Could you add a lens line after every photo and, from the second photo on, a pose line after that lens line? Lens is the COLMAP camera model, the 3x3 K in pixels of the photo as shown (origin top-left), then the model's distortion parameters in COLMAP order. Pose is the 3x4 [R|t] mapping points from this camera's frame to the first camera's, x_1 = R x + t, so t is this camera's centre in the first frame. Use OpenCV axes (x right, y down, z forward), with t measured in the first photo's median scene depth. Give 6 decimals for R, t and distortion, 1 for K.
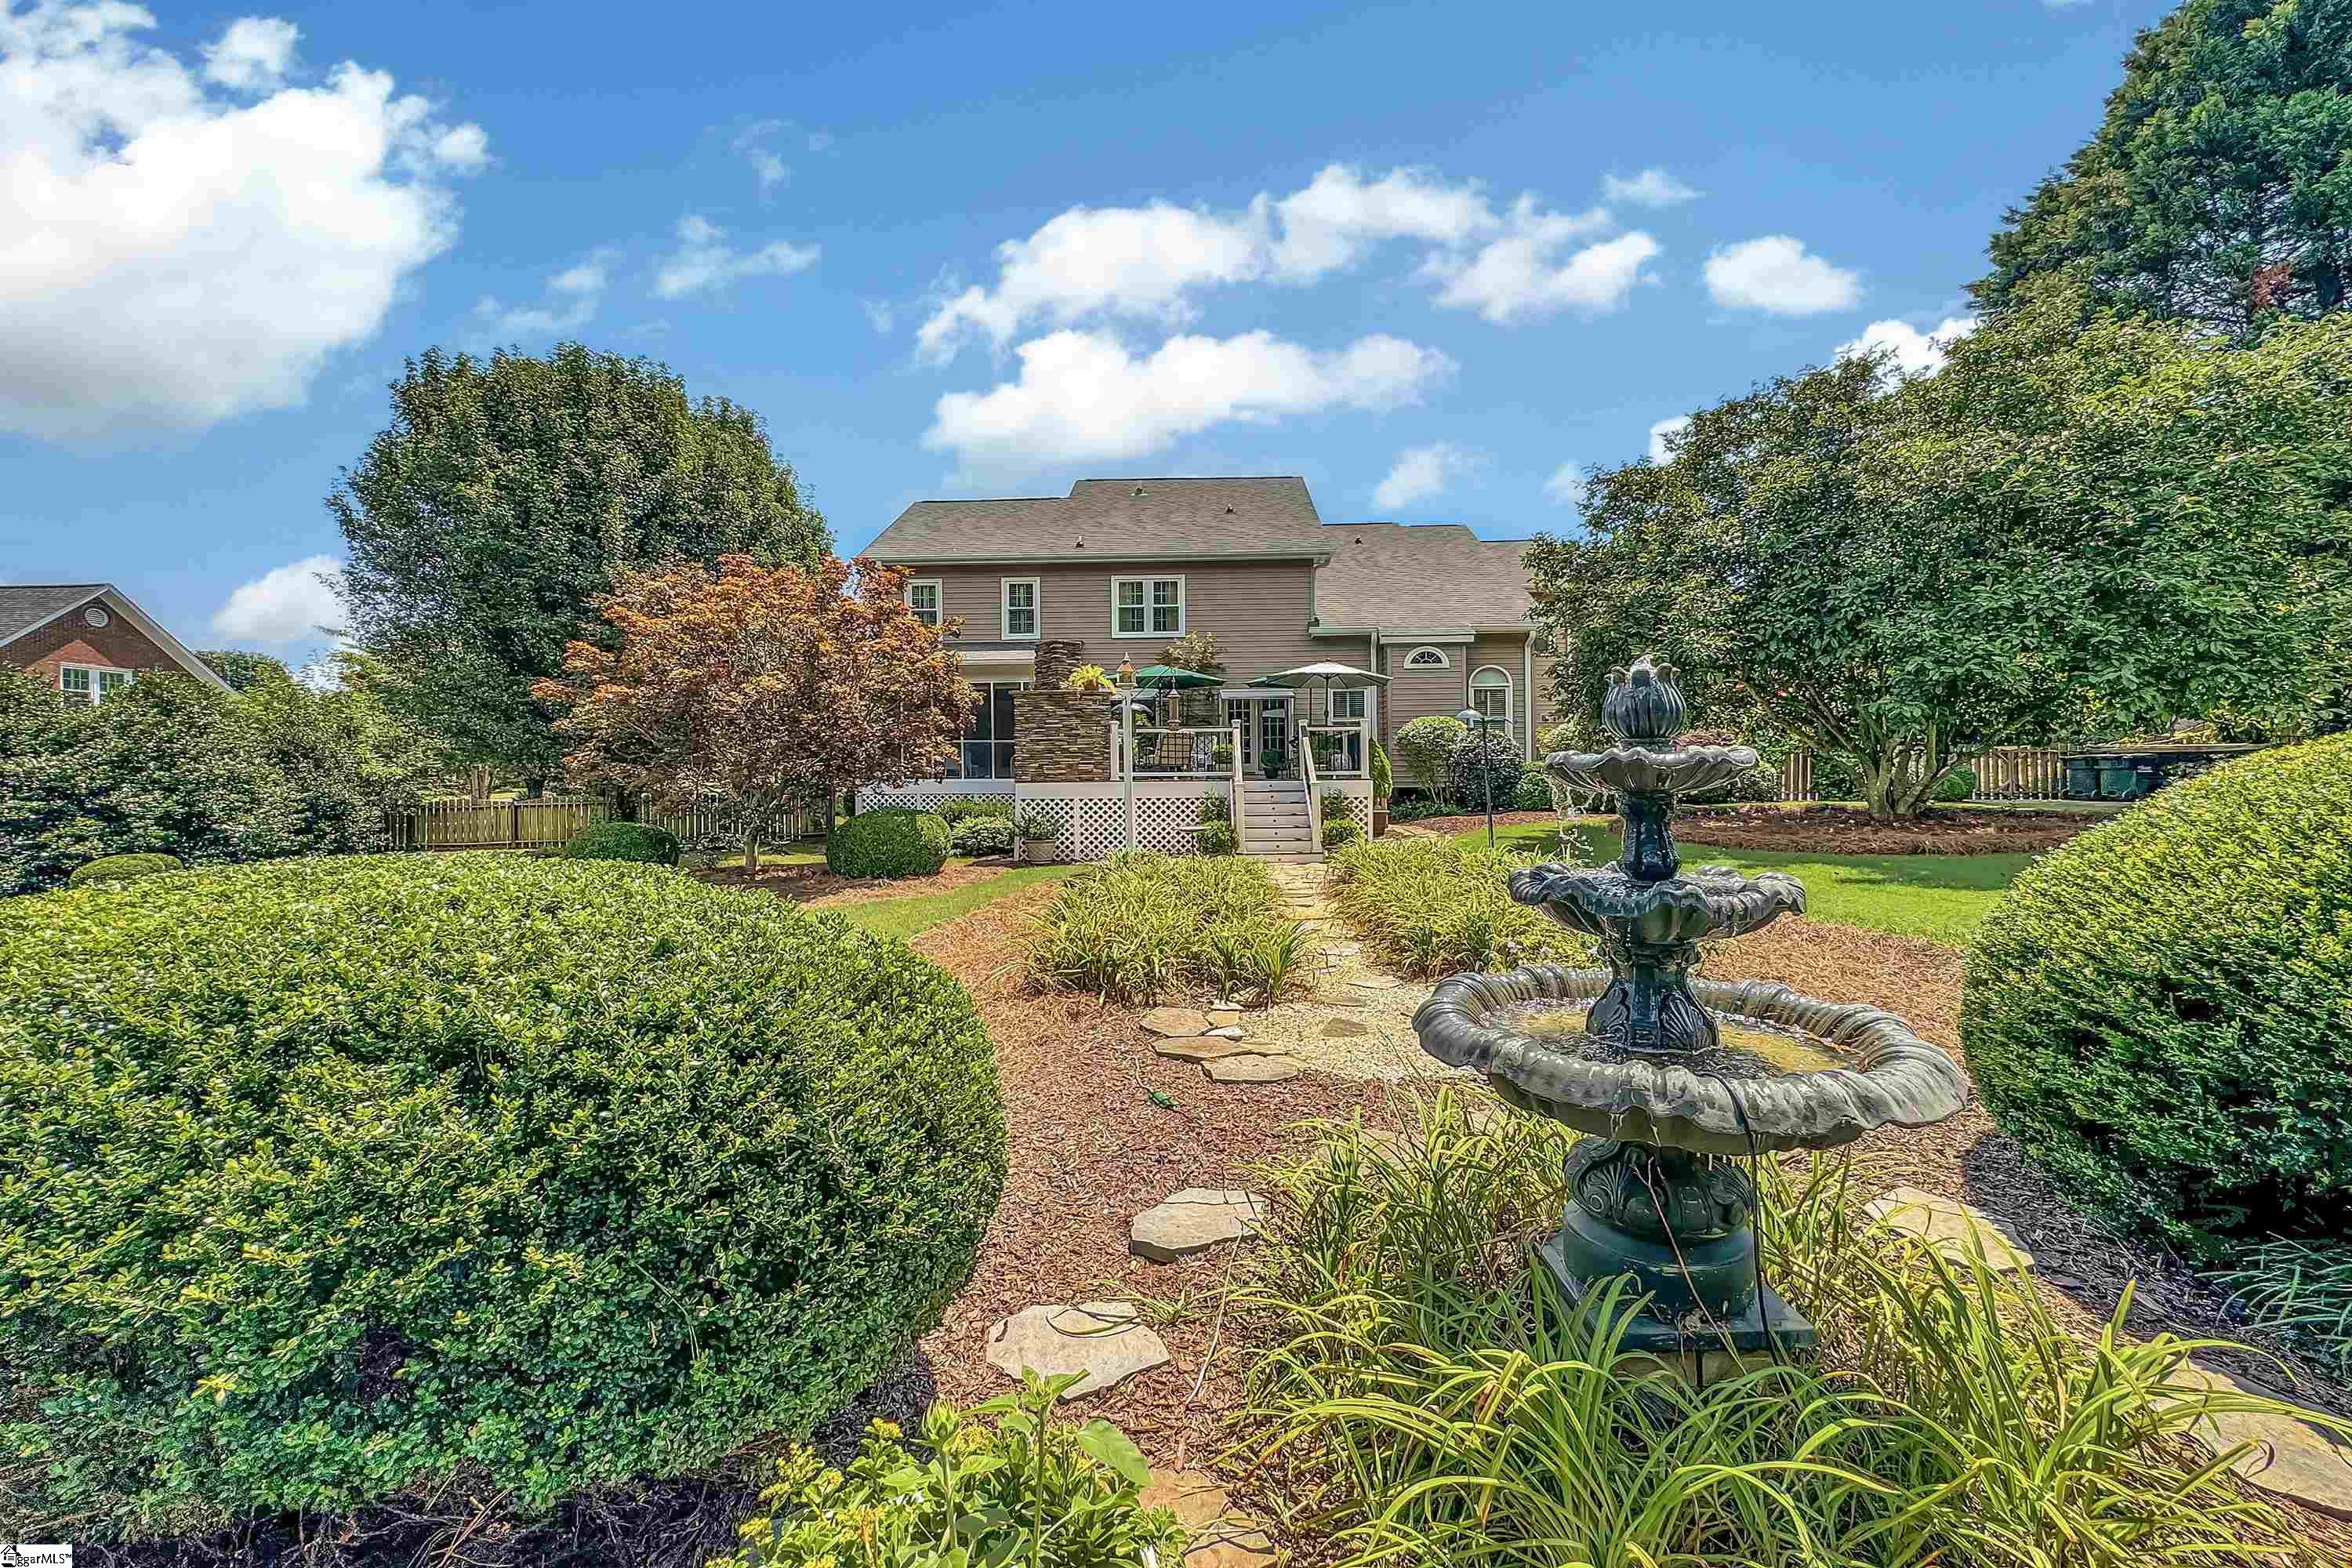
lens RADIAL K [[934.3, 0, 1176.0], [0, 934.3, 784.0], [0, 0, 1]] dist [-0.000546, -0.000079]
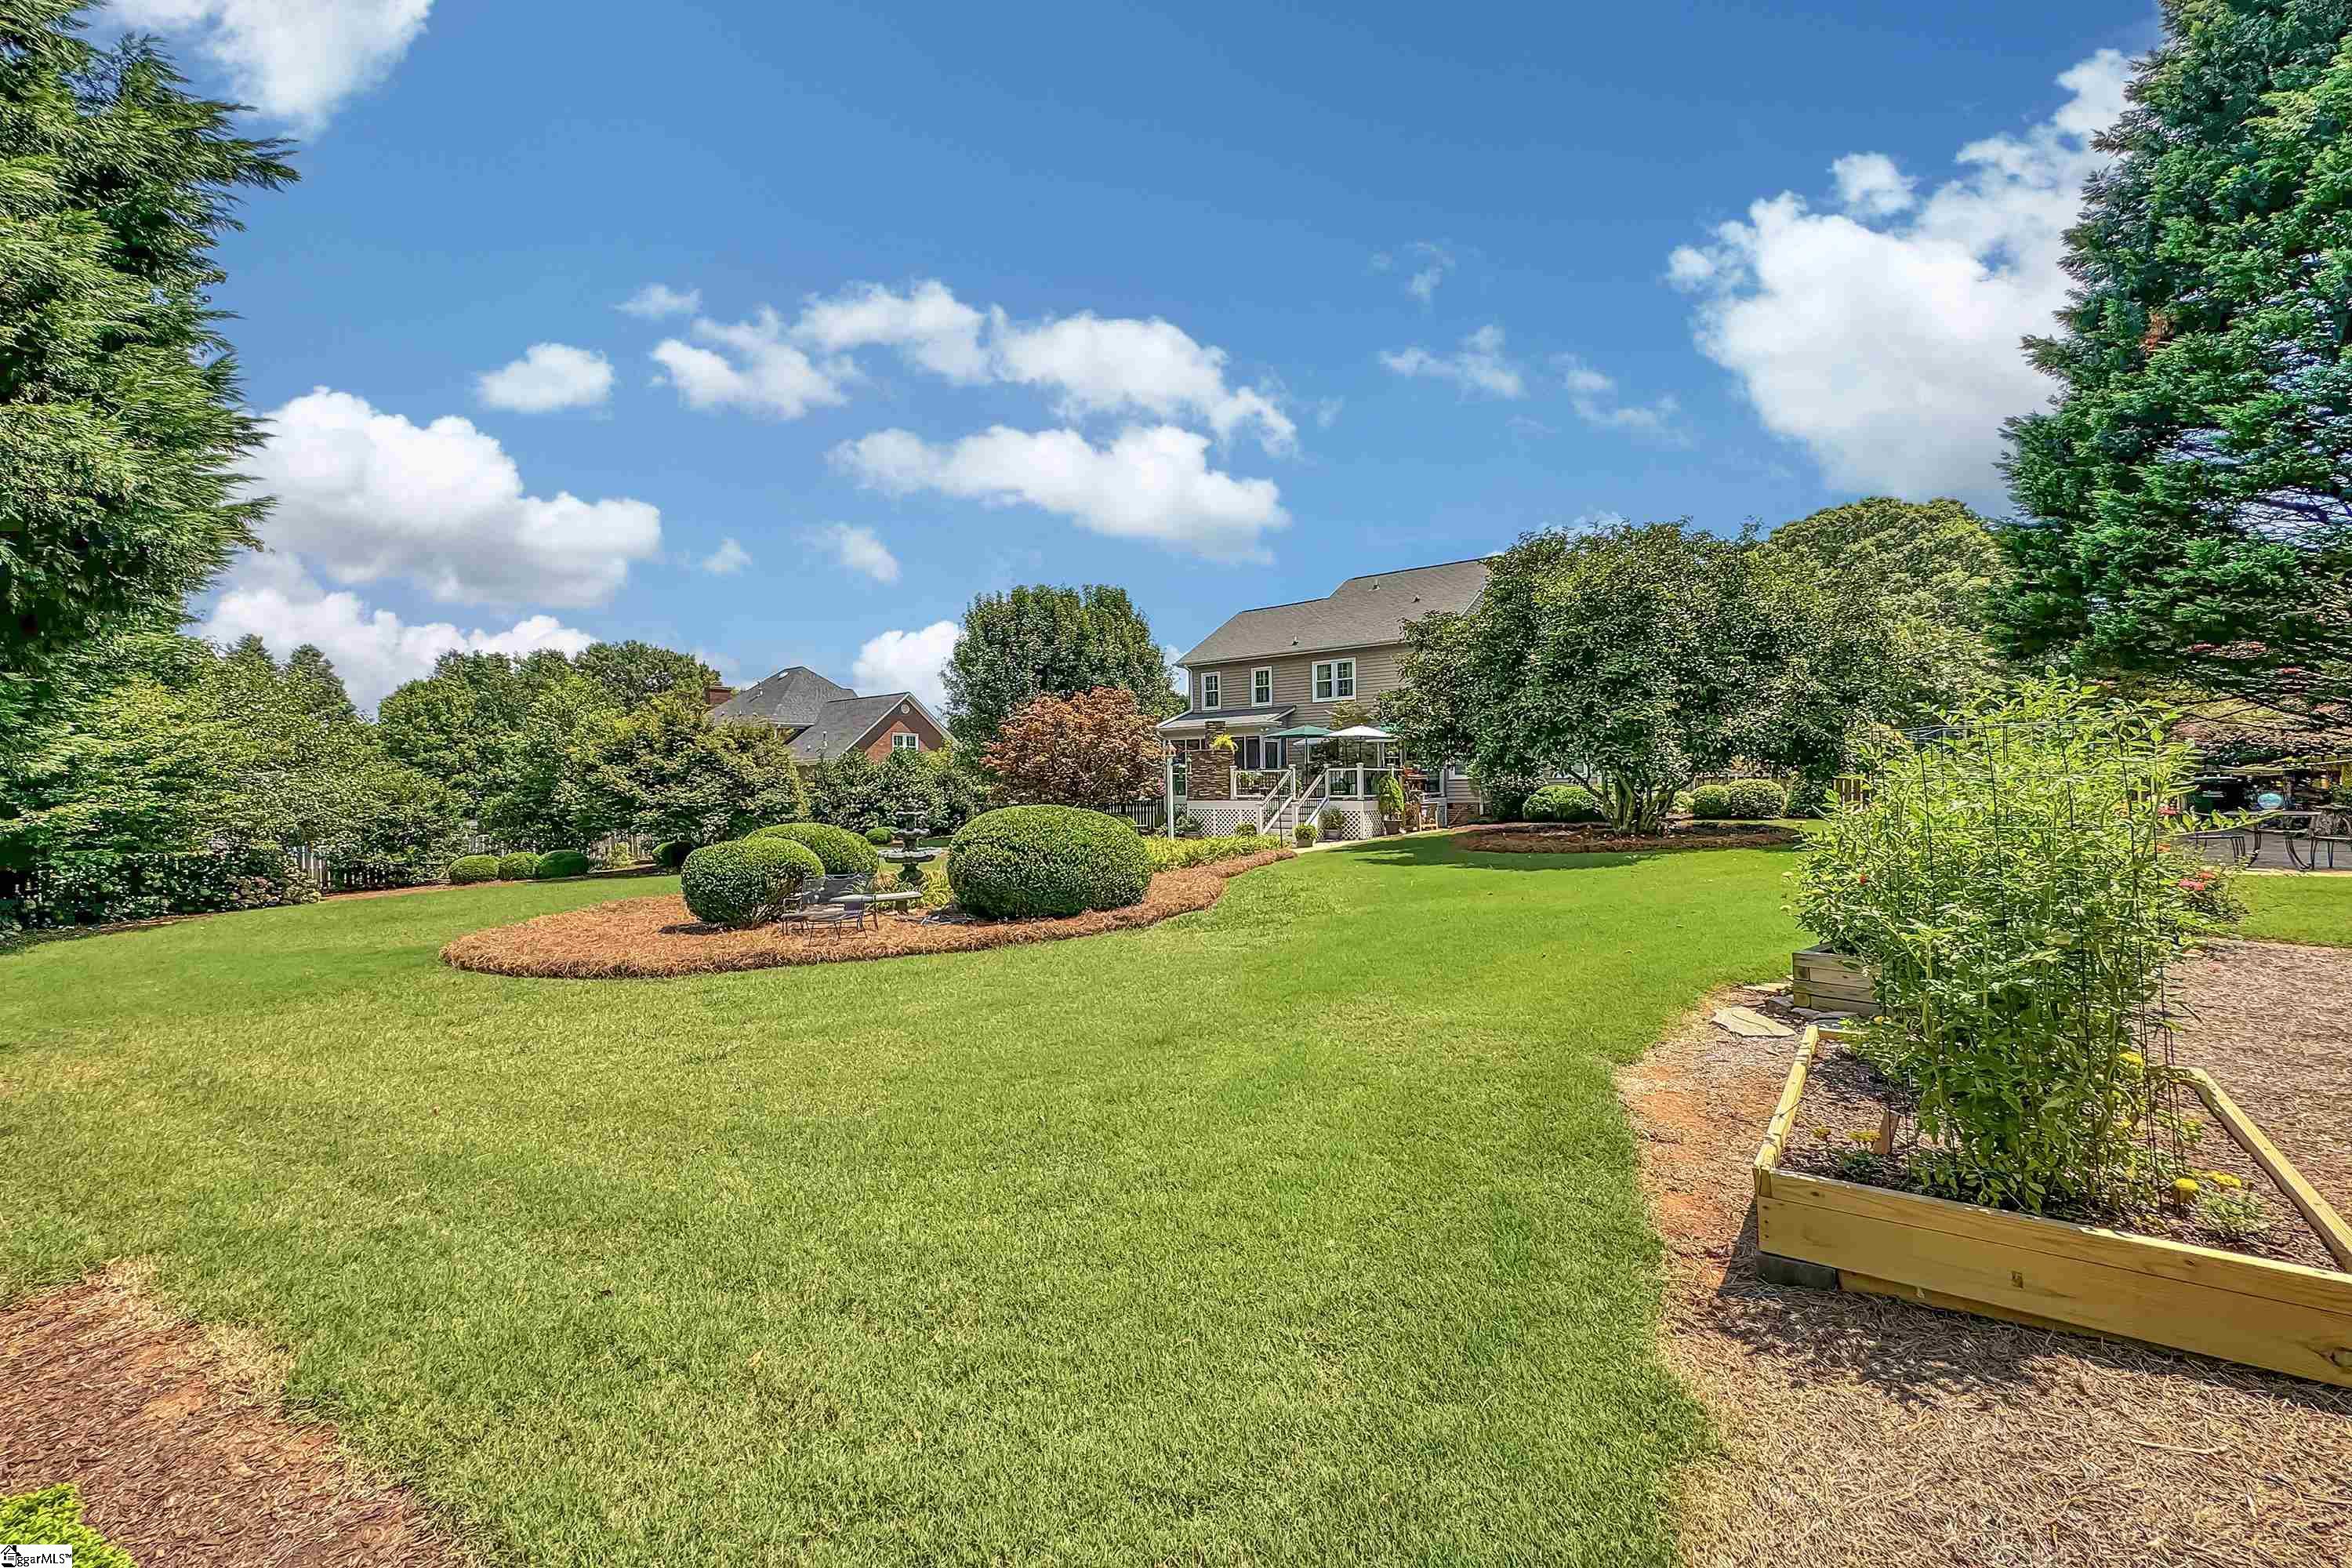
lens RADIAL K [[961.1, 0, 1176.0], [0, 961.1, 784.0], [0, 0, 1]] dist [0.000066, -0.000002]
pose [[0.802620, -0.001230, -0.596489, 0.682684], [0.000133, 0.999998, -0.001884, -0.021808], [0.596491, 0.001433, 0.802619, -0.381962]]
